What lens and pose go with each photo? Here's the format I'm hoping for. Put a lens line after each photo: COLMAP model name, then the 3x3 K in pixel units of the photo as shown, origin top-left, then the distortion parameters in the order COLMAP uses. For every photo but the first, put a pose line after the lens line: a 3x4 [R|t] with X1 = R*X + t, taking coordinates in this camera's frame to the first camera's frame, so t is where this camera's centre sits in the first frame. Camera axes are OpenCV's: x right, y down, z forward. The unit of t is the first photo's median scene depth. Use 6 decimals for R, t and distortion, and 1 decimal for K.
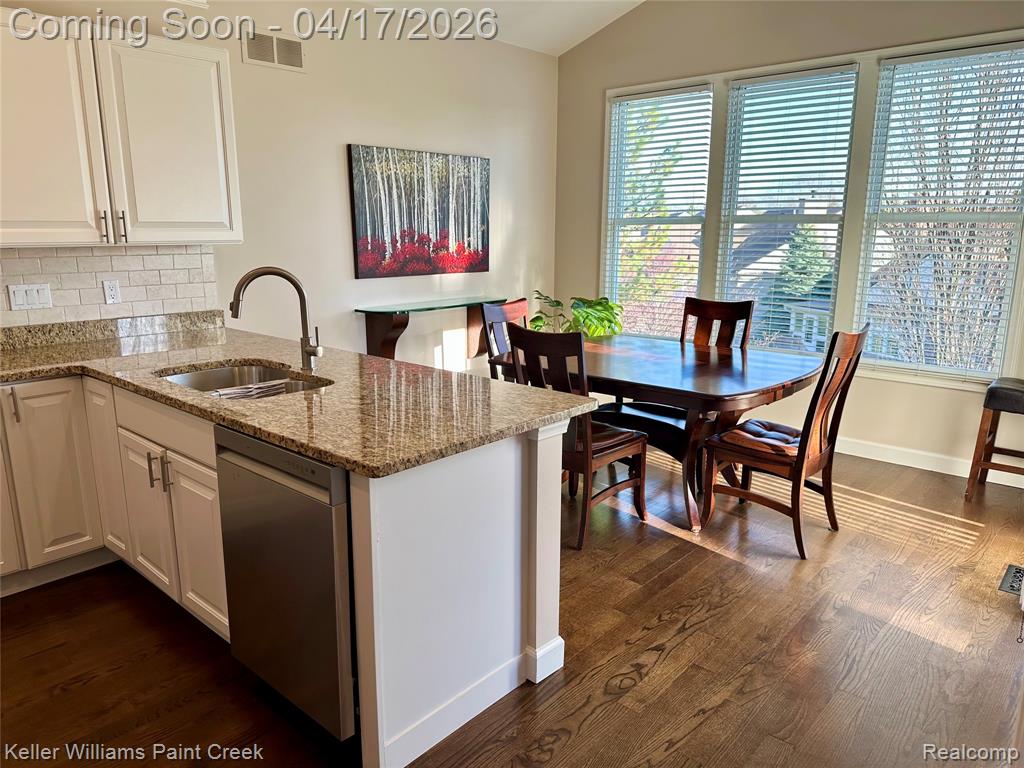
lens RADIAL K [[712.7, 0, 510.5], [0, 712.7, 391.5], [0, 0, 1]] dist [0.010384, -0.015709]
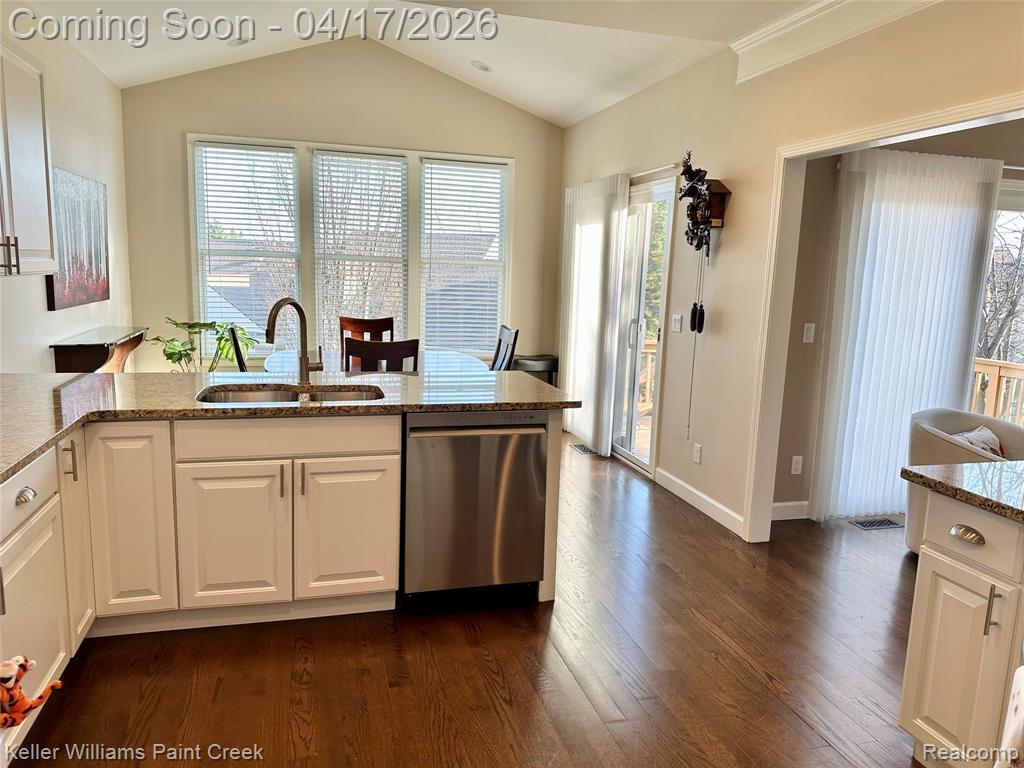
lens RADIAL K [[712.7, 0, 511.7], [0, 712.7, 379.3], [0, 0, 1]] dist [0.010384, -0.015709]
pose [[0.536405, -0.112978, 0.836365, -0.716177], [0.153222, 0.987567, 0.035133, -0.017939], [-0.829936, 0.109304, 0.547046, 0.045007]]
